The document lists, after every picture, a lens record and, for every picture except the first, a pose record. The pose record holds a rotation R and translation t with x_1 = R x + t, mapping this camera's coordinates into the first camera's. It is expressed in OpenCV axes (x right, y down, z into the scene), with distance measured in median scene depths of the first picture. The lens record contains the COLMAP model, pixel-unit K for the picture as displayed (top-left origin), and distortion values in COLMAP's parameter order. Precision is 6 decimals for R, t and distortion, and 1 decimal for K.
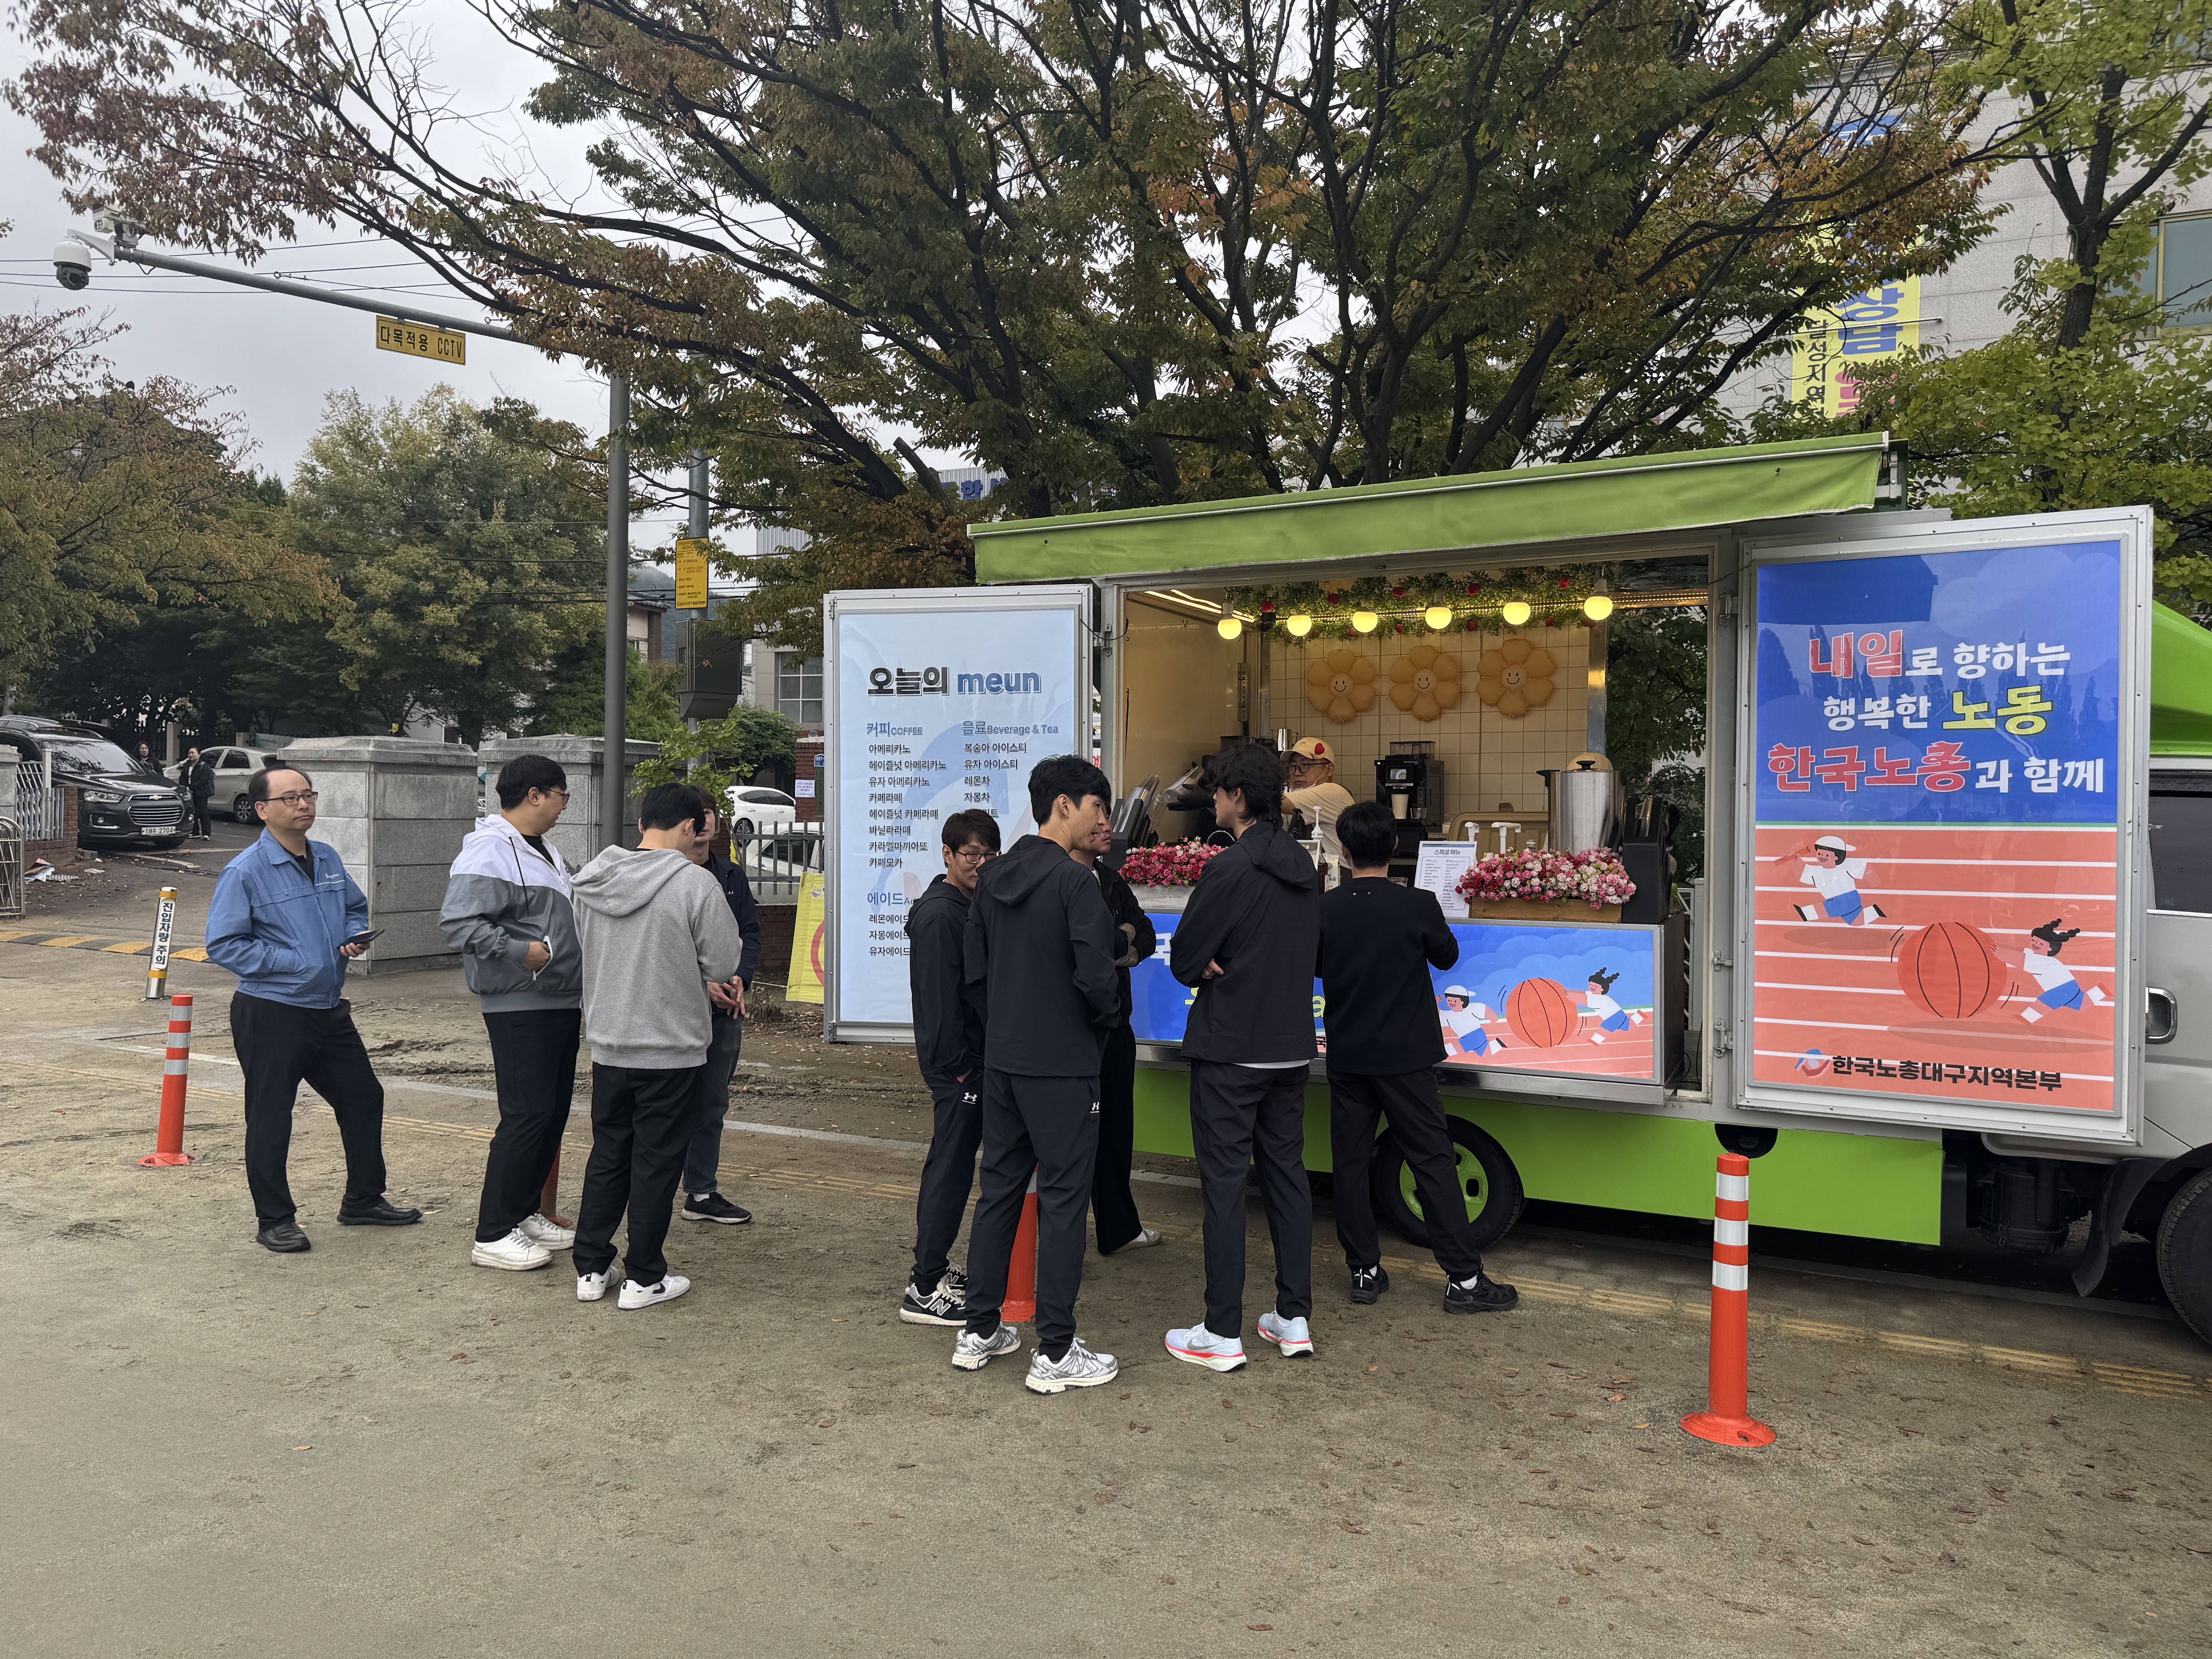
lens RADIAL K [[1527.1, 0, 1121.2], [0, 1527.1, 837.2], [0, 0, 1]] dist [0.031617, -0.038225]
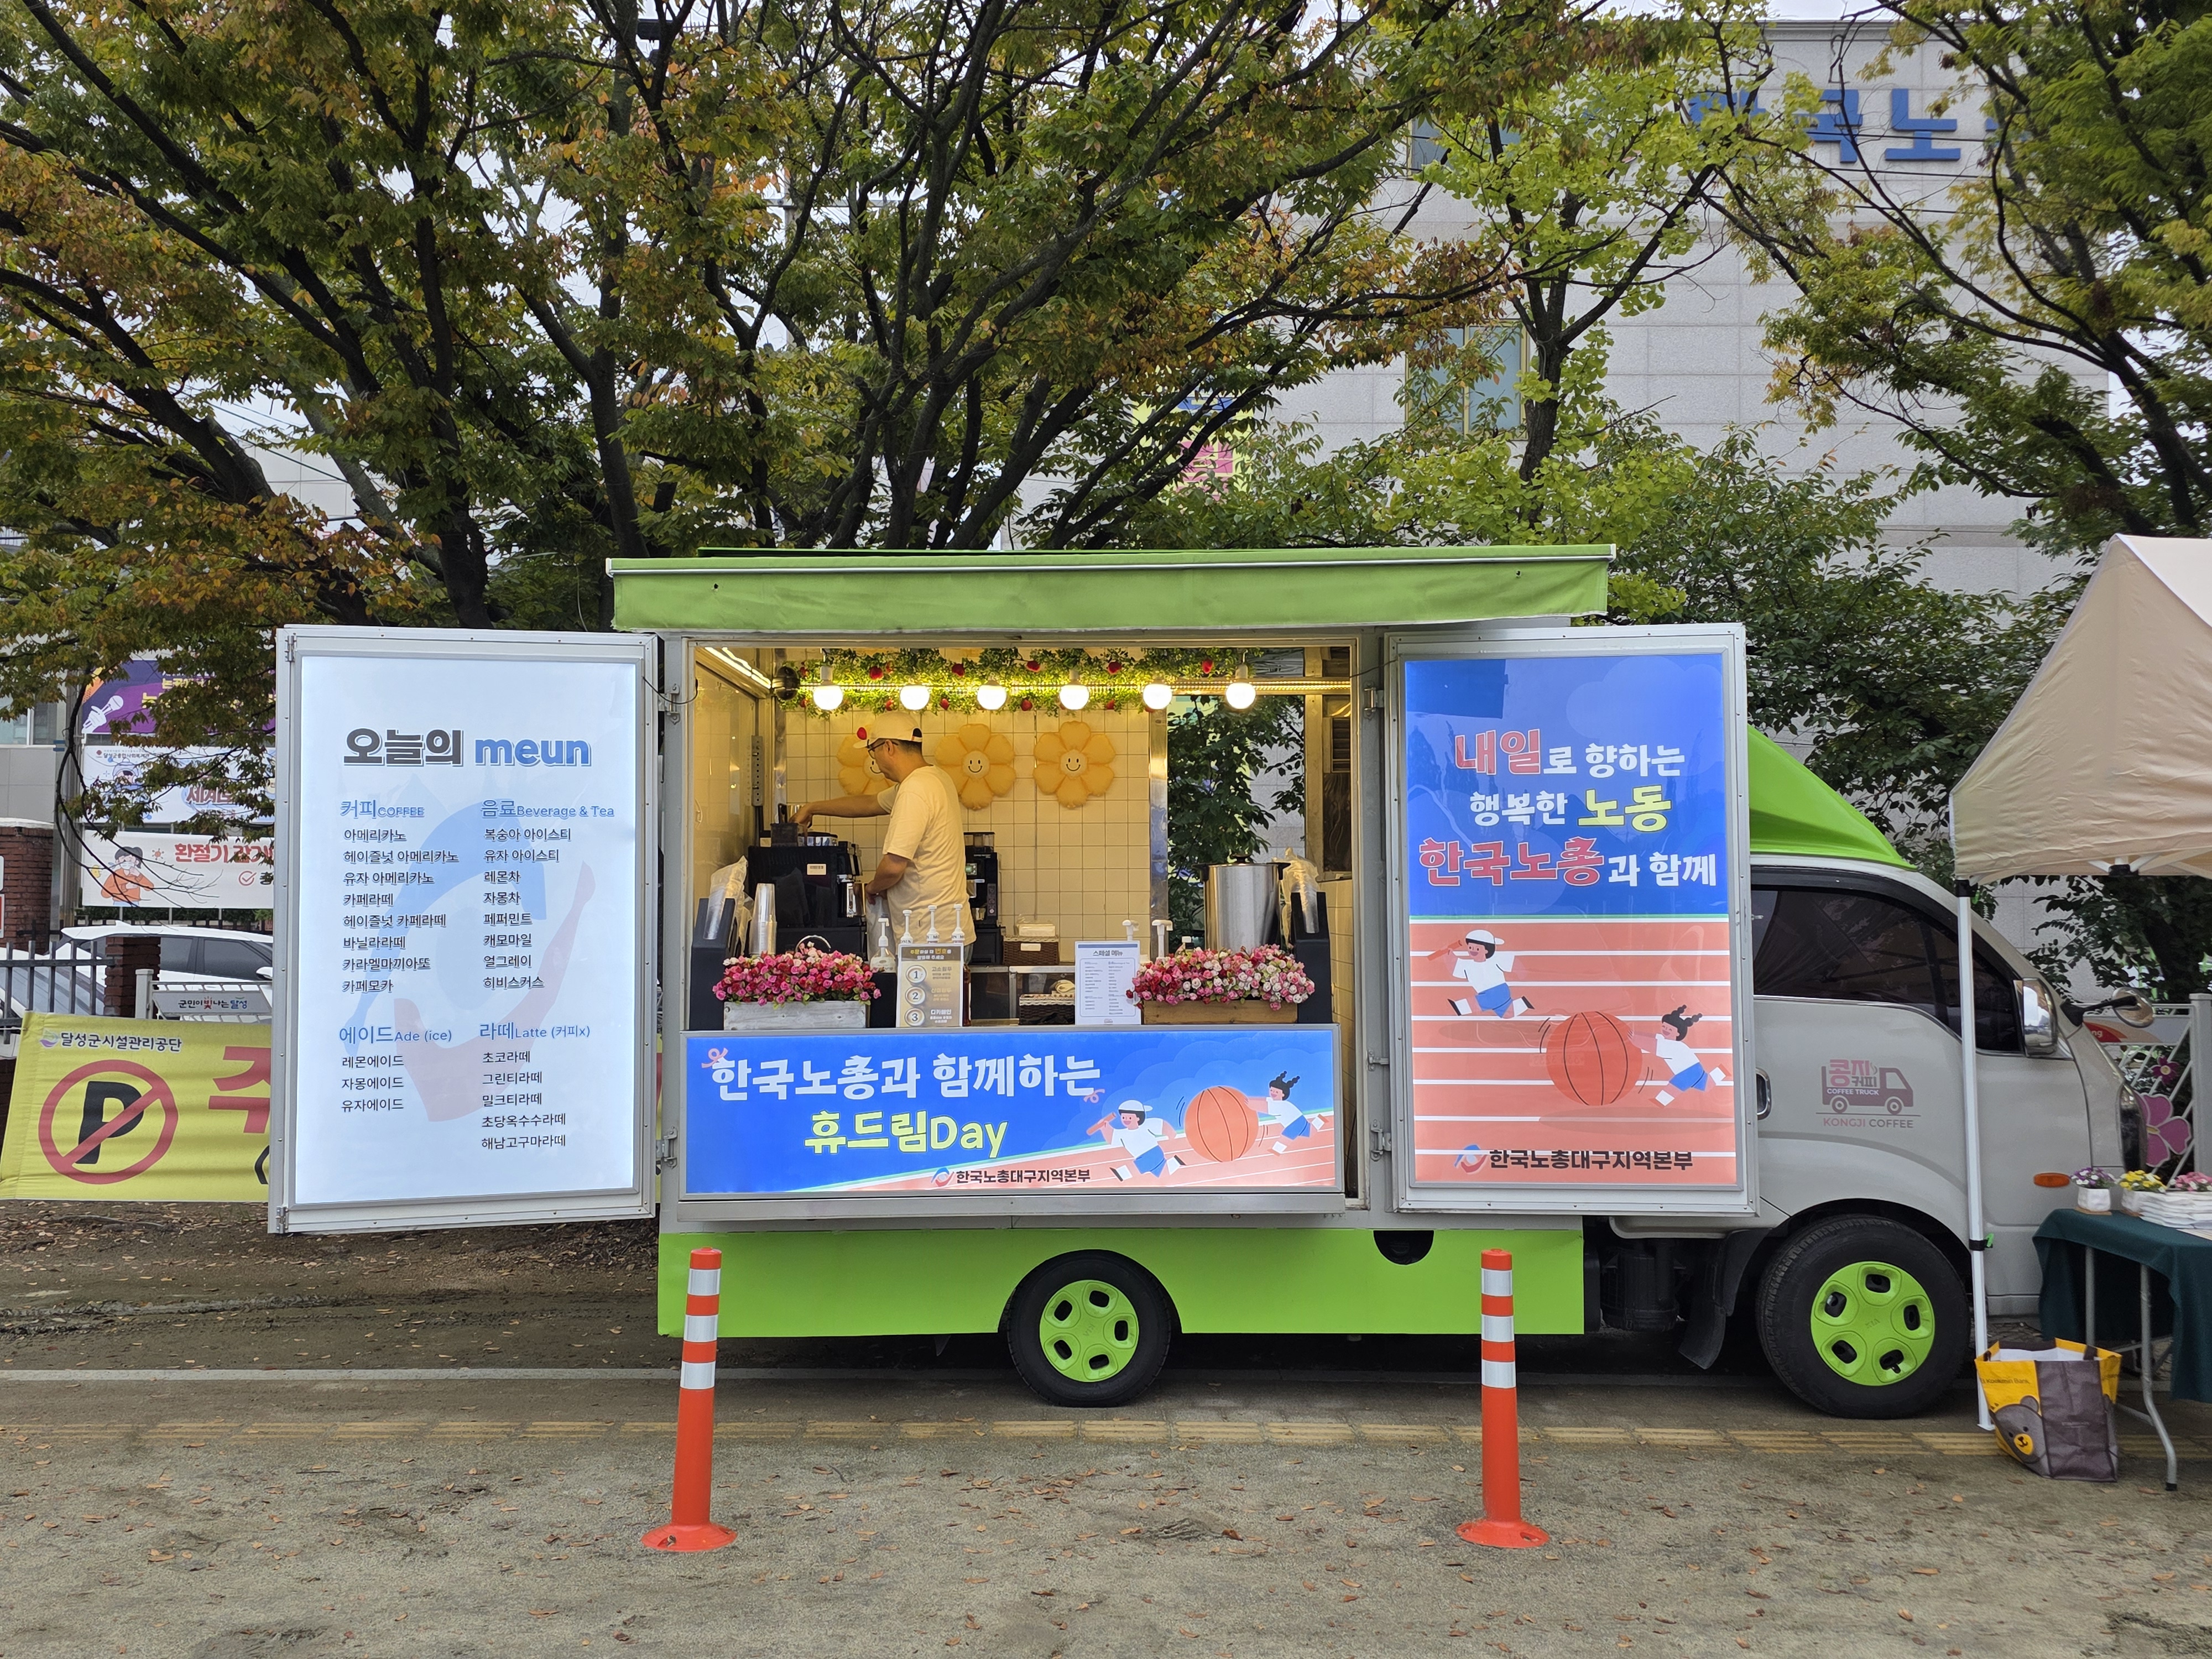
lens RADIAL K [[1888.1, 0, 1100.5], [0, 1888.1, 825.4], [0, 0, 1]] dist [0.100732, -0.103057]
pose [[0.902515, 0.010717, 0.430525, -0.238731], [0.017896, 0.997893, -0.062357, 0.003138], [-0.430286, 0.063983, 0.900422, -0.014036]]
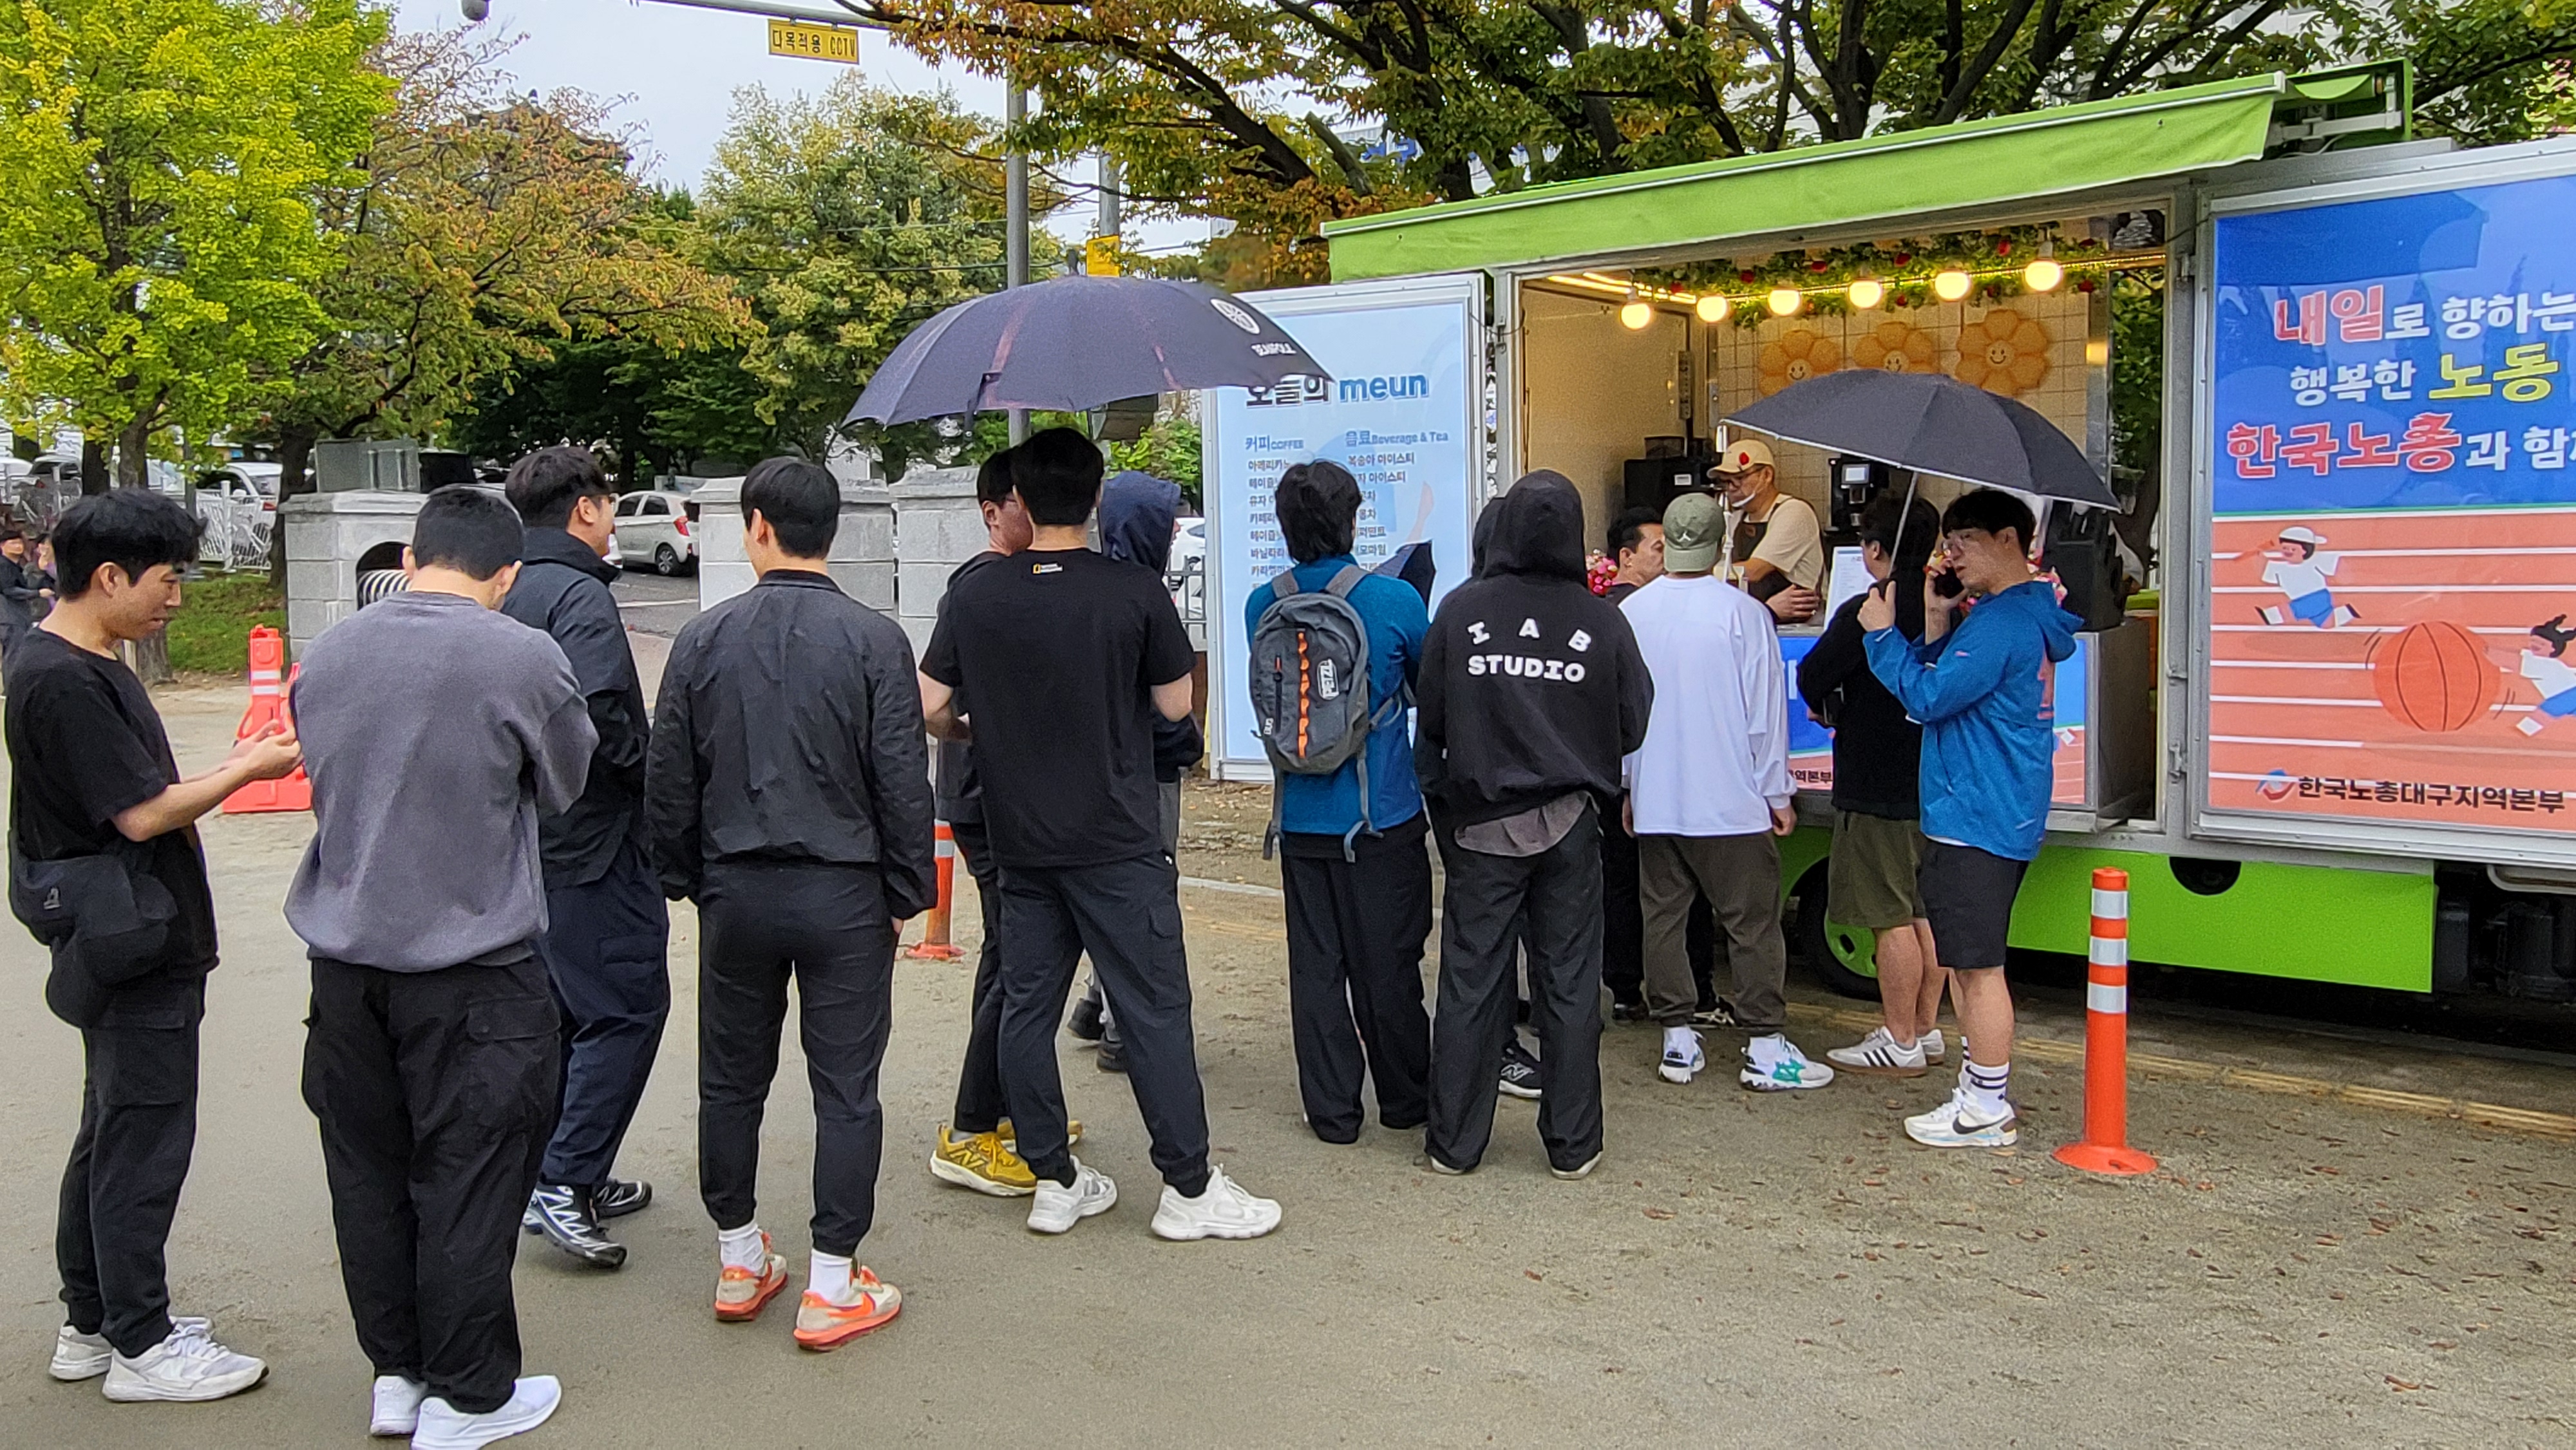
lens RADIAL K [[1892.4, 0, 1273.8], [0, 1892.4, 682.0], [0, 0, 1]] dist [-0.007540, 0.024799]
pose [[0.977807, -0.010346, -0.209251, 0.092866], [0.021976, 0.998335, 0.053332, 0.013662], [0.208350, -0.056746, 0.976407, -0.142700]]
